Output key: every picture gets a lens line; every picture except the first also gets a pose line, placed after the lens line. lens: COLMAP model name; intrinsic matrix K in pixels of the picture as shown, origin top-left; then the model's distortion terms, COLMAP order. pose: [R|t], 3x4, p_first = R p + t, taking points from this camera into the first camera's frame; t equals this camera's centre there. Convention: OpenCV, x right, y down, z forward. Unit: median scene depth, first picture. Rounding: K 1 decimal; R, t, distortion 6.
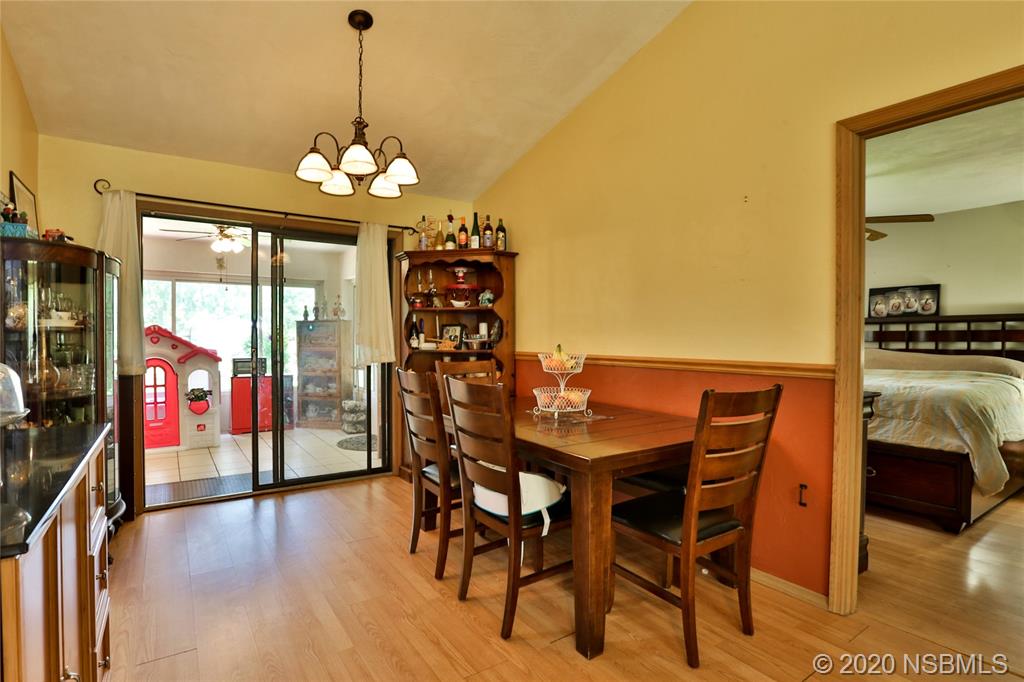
lens RADIAL K [[510.7, 0, 514.8], [0, 510.7, 339.7], [0, 0, 1]] dist [-0.024382, -0.000129]
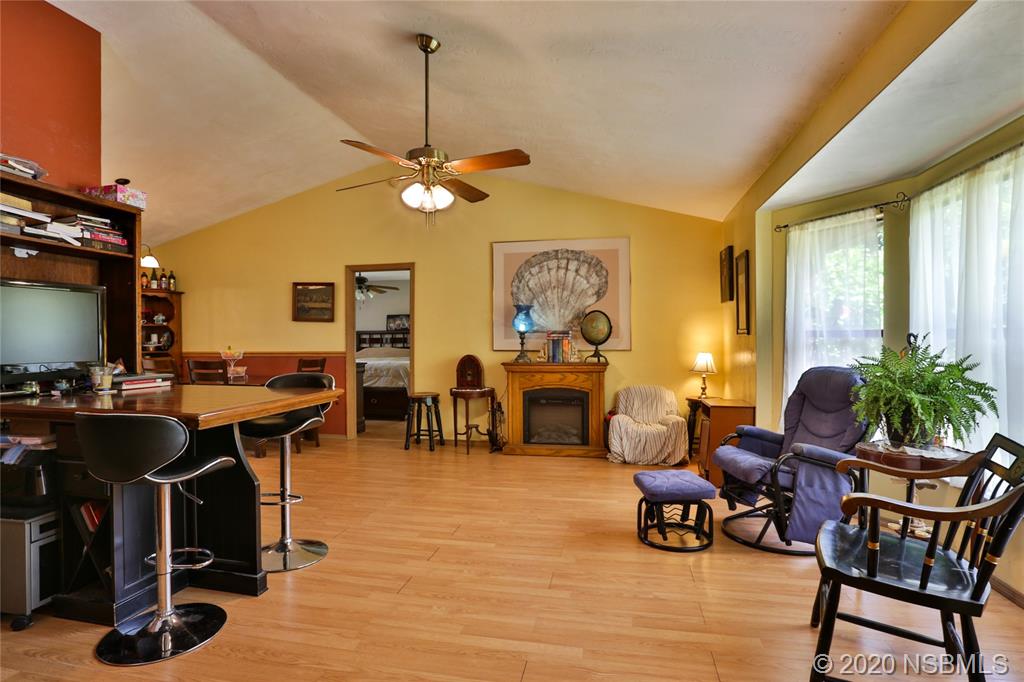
lens RADIAL K [[510.7, 0, 514.1], [0, 510.7, 339.7], [0, 0, 1]] dist [-0.024382, -0.000129]
pose [[0.721742, -0.006651, 0.692130, -0.359360], [0.011534, 0.999931, -0.002418, 0.000669], [-0.692066, 0.009728, 0.721769, -0.932214]]
